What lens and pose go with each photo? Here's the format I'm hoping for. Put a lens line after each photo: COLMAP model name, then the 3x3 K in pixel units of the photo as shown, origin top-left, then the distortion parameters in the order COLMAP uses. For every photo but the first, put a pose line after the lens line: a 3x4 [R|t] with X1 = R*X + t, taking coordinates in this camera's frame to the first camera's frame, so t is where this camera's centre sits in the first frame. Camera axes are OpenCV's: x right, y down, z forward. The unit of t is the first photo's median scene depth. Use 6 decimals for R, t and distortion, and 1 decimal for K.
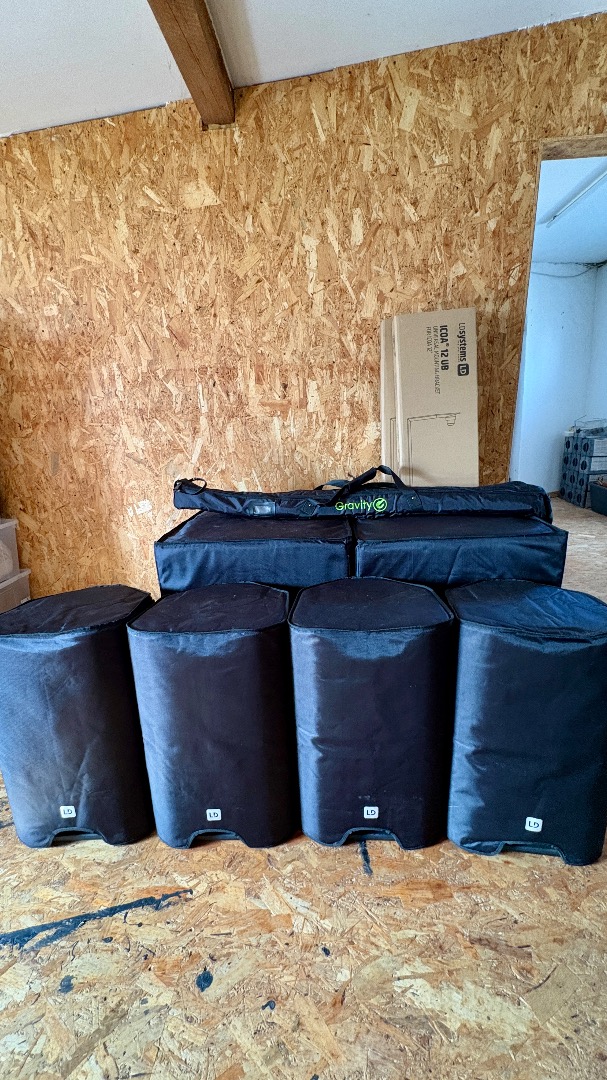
lens RADIAL K [[428.2, 0, 310.6], [0, 428.2, 539.2], [0, 0, 1]] dist [-0.002552, 0.000111]
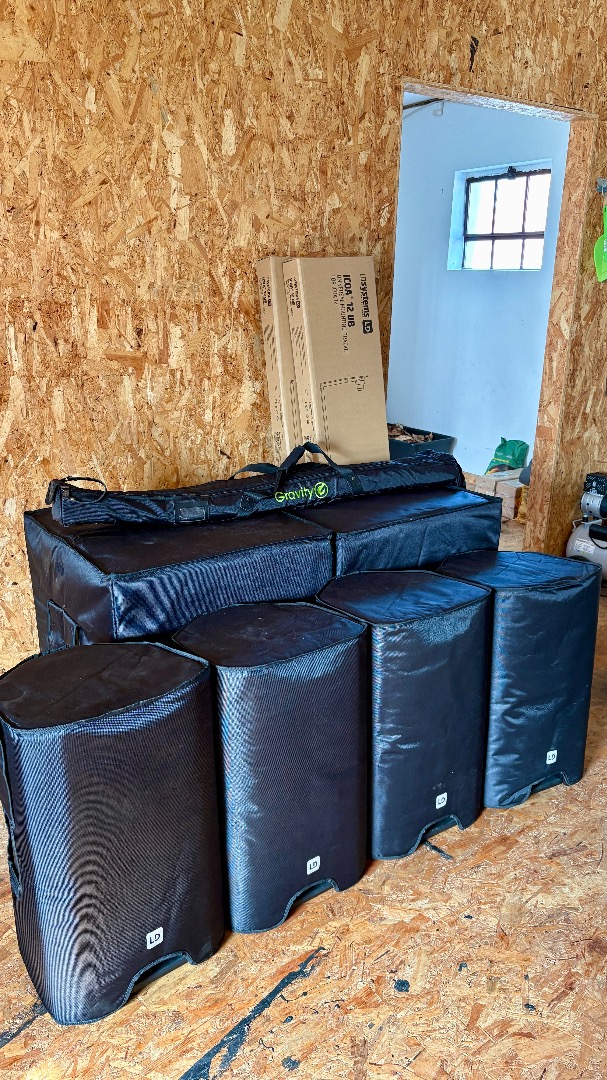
lens RADIAL K [[828.4, 0, 295.3], [0, 828.4, 541.1], [0, 0, 1]] dist [0.013392, -0.010403]
pose [[0.787817, -0.138097, 0.600227, -0.838517], [0.131804, 0.989764, 0.054723, -0.074510], [-0.601641, 0.036000, 0.797955, -0.247637]]
